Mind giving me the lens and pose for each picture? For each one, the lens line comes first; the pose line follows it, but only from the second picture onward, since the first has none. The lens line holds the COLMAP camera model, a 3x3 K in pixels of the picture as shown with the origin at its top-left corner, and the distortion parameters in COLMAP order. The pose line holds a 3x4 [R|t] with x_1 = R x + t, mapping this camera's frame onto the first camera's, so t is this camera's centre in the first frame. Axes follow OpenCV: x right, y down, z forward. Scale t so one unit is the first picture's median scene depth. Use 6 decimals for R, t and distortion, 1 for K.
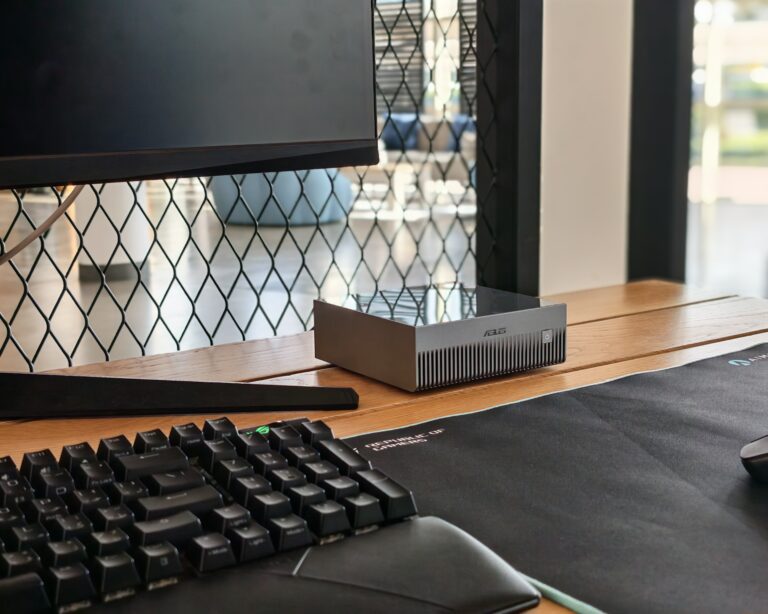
lens RADIAL K [[1120.0, 0, 384.0], [0, 1120.0, 307.0], [0, 0, 1]] dist [0.052375, -0.013651]
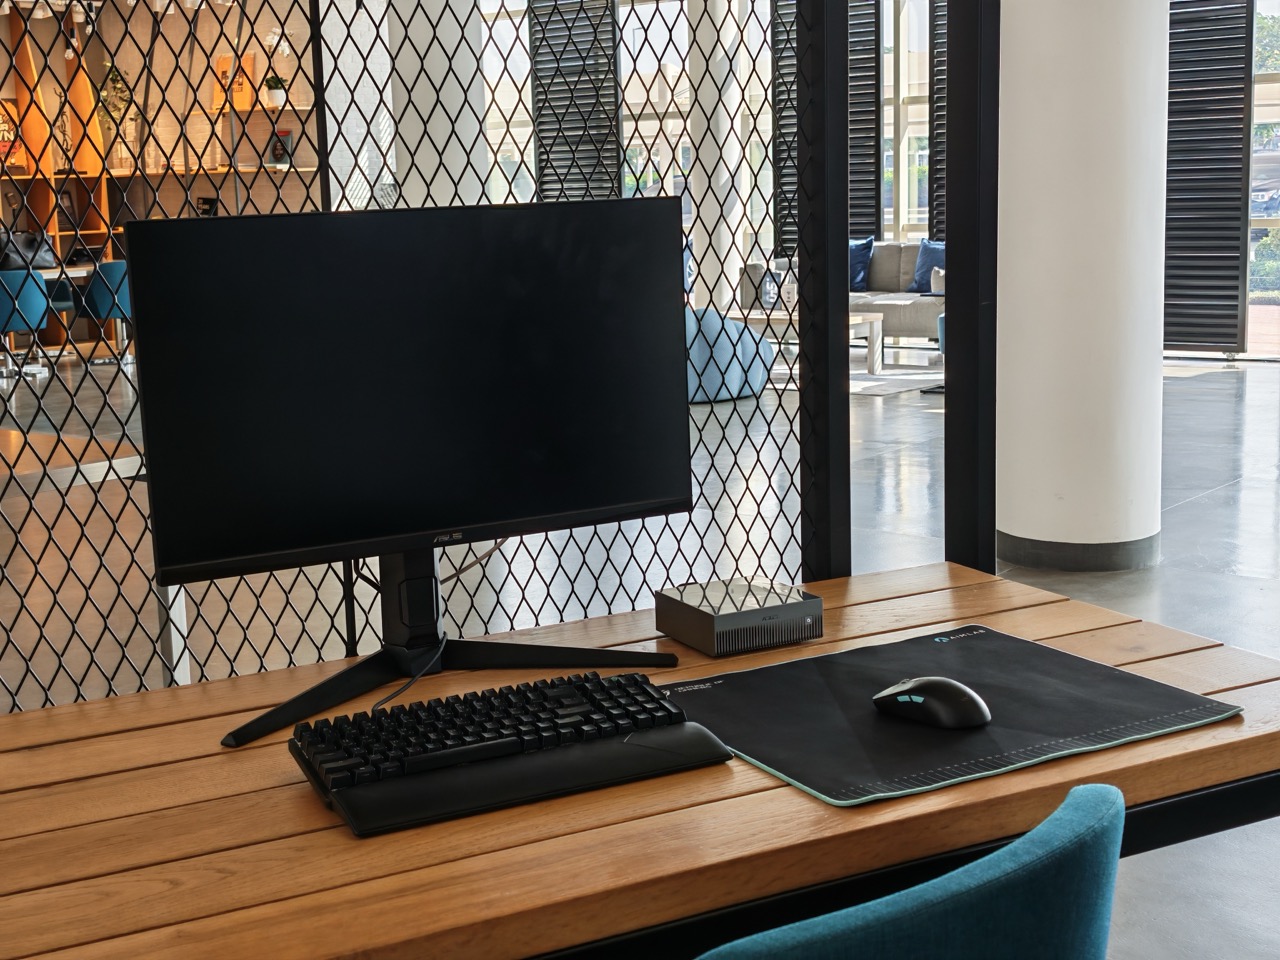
lens RADIAL K [[1701.5, 0, 640.0], [0, 1701.5, 480.0], [0, 0, 1]] dist [0.149525, -0.594934]
pose [[0.993252, 0.007676, -0.115723, 0.286633], [-0.008666, 0.999930, -0.008053, -0.219202], [0.115653, 0.009002, 0.993249, -2.009074]]
